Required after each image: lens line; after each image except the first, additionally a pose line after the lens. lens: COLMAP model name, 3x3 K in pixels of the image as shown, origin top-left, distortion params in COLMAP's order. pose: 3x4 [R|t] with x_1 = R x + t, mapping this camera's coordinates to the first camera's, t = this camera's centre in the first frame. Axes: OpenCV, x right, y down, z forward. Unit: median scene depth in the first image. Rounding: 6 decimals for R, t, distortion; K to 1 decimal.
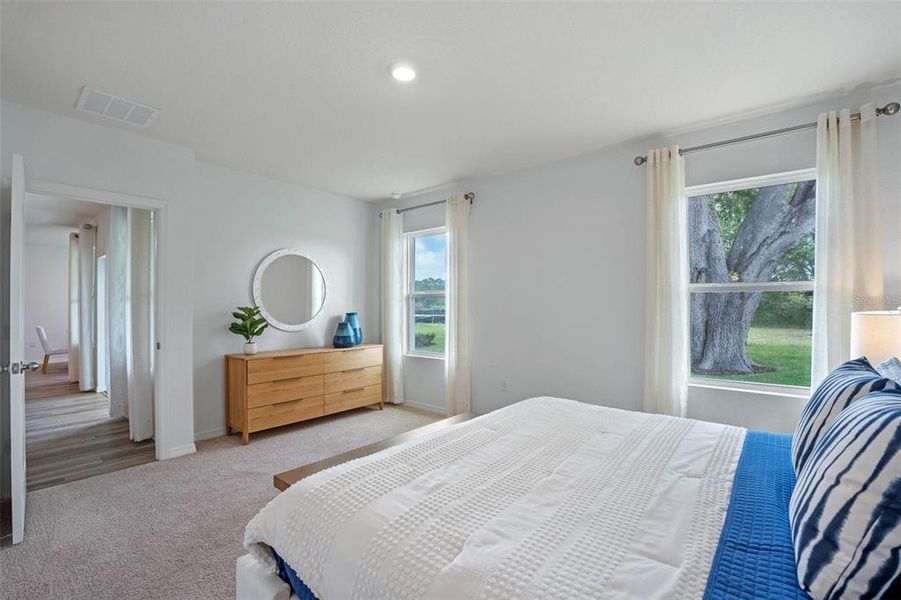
lens RADIAL K [[388.3, 0, 456.6], [0, 388.3, 291.7], [0, 0, 1]] dist [-0.001084, -0.000197]
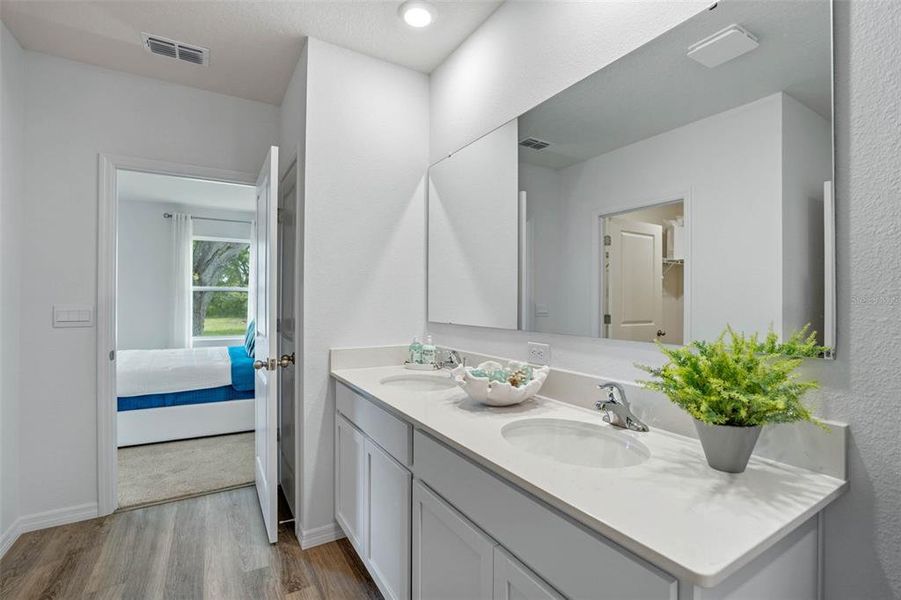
lens RADIAL K [[388.3, 0, 456.6], [0, 388.3, 291.7], [0, 0, 1]] dist [-0.001084, -0.000197]
pose [[0.319656, 0.007374, 0.947505, -0.540621], [-0.023015, 0.999735, -0.000016, -0.017906], [-0.947254, -0.021801, 0.319741, -0.566617]]
